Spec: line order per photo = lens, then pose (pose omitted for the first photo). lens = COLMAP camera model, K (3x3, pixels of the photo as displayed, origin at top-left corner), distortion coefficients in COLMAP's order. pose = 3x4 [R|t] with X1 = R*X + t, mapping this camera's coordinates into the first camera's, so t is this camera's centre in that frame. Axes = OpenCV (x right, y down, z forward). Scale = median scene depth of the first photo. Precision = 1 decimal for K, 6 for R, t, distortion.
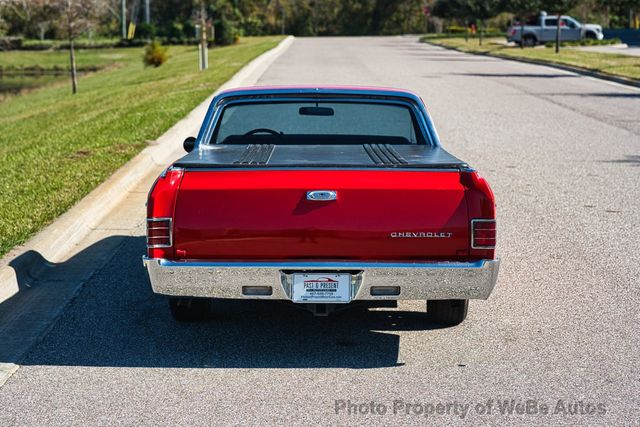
lens RADIAL K [[1514.6, 0, 321.7], [0, 1514.6, 213.5], [0, 0, 1]] dist [0.008221, -0.396976]
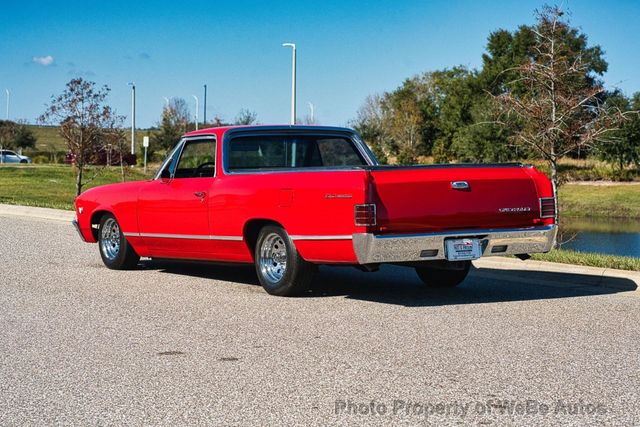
lens RADIAL K [[1529.5, 0, 320.2], [0, 1529.5, 211.8], [0, 0, 1]] dist [0.036415, -0.720333]
pose [[0.843023, -0.032134, 0.536916, -0.129181], [0.067140, 0.996693, -0.045766, 0.010283], [-0.533670, 0.074630, 0.842393, -0.021114]]
